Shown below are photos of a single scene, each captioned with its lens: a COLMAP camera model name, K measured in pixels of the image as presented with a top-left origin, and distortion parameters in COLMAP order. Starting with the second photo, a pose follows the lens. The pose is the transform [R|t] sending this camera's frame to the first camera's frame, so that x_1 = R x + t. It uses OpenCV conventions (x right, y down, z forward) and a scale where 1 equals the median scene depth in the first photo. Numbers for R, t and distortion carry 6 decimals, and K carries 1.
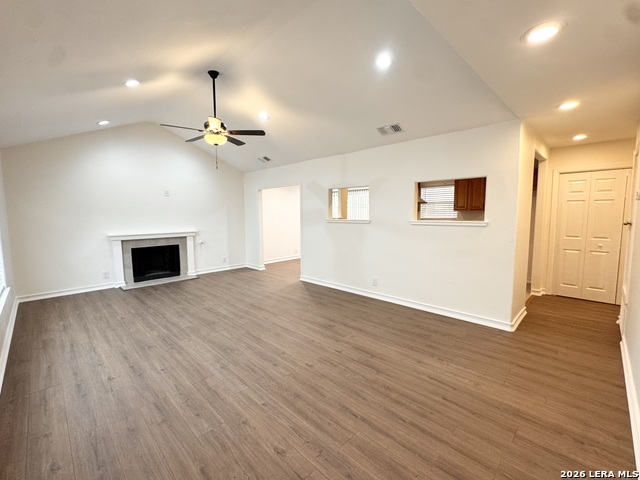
lens RADIAL K [[256.7, 0, 316.0], [0, 256.7, 237.0], [0, 0, 1]] dist [0.000677, 0.000047]
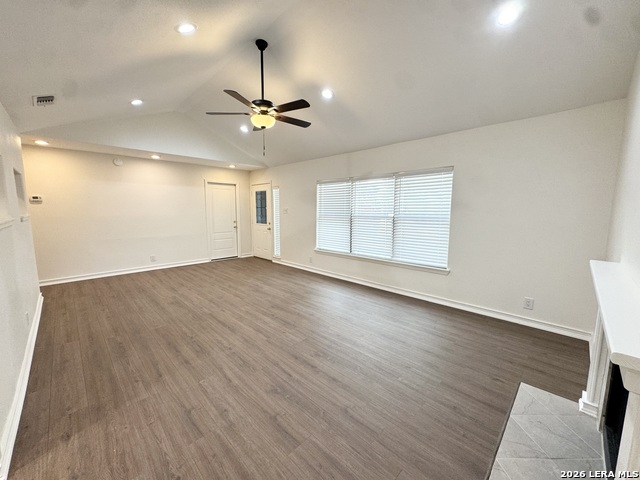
lens RADIAL K [[256.7, 0, 316.0], [0, 256.7, 237.0], [0, 0, 1]] dist [0.000677, 0.000047]
pose [[-0.999705, 0.004472, 0.023879, -0.666878], [0.009287, 0.978606, 0.205536, -0.191646], [-0.022449, 0.205697, -0.978358, 2.189402]]
